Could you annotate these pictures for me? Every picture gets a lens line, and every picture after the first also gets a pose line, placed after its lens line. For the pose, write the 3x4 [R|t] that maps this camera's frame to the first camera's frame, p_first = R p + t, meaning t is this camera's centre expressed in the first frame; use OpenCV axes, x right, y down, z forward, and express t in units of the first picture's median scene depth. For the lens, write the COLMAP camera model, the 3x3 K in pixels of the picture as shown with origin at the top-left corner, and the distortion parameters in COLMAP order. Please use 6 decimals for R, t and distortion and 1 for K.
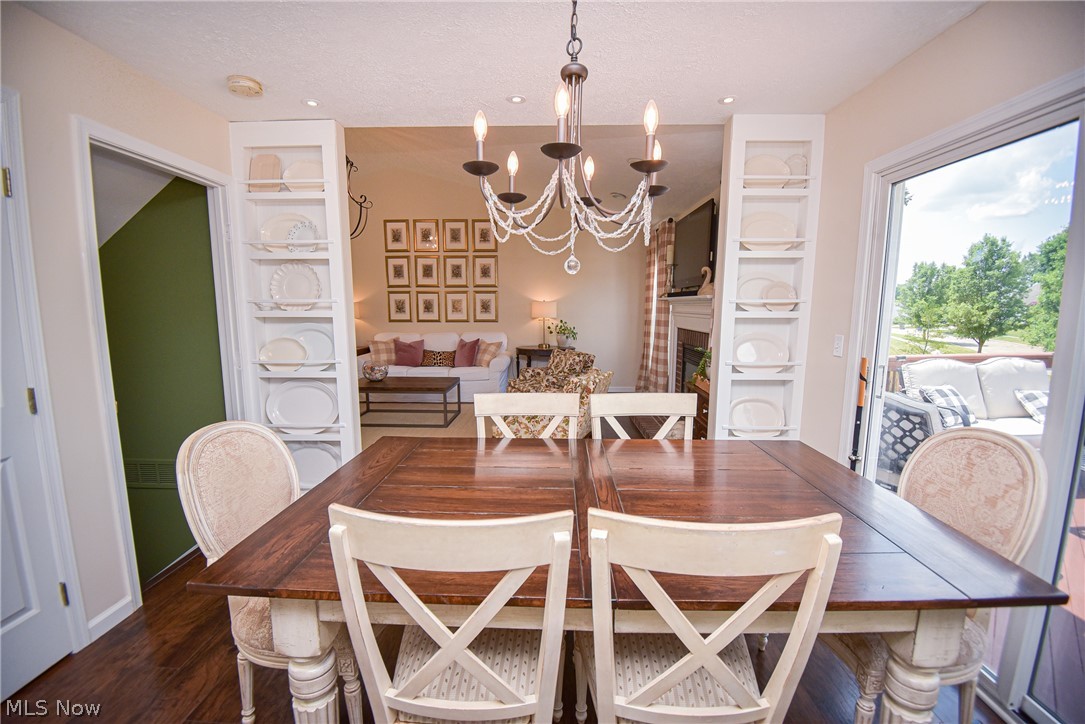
lens RADIAL K [[443.4, 0, 543.3], [0, 443.4, 369.4], [0, 0, 1]] dist [-0.025361, -0.004136]
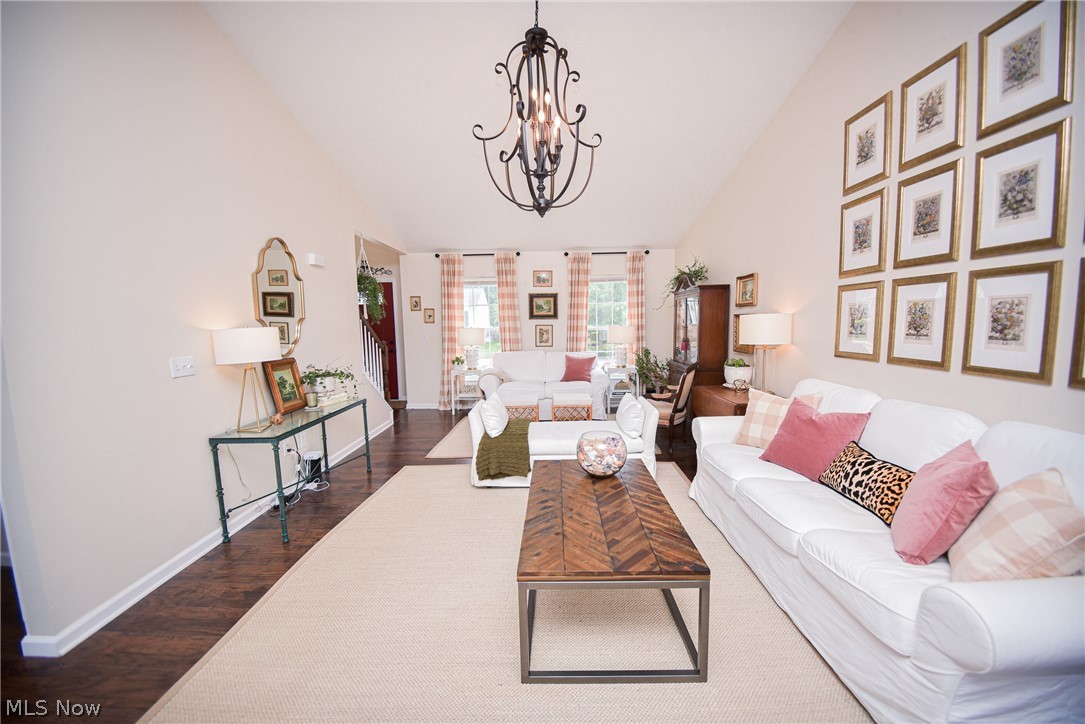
lens RADIAL K [[409.1, 0, 549.9], [0, 409.1, 361.8], [0, 0, 1]] dist [-0.031584, -0.001354]
pose [[0.011608, 0.097691, -0.995149, 0.044759], [-0.123277, 0.987764, 0.095528, -0.107598], [0.992304, 0.121570, 0.023509, 0.723816]]
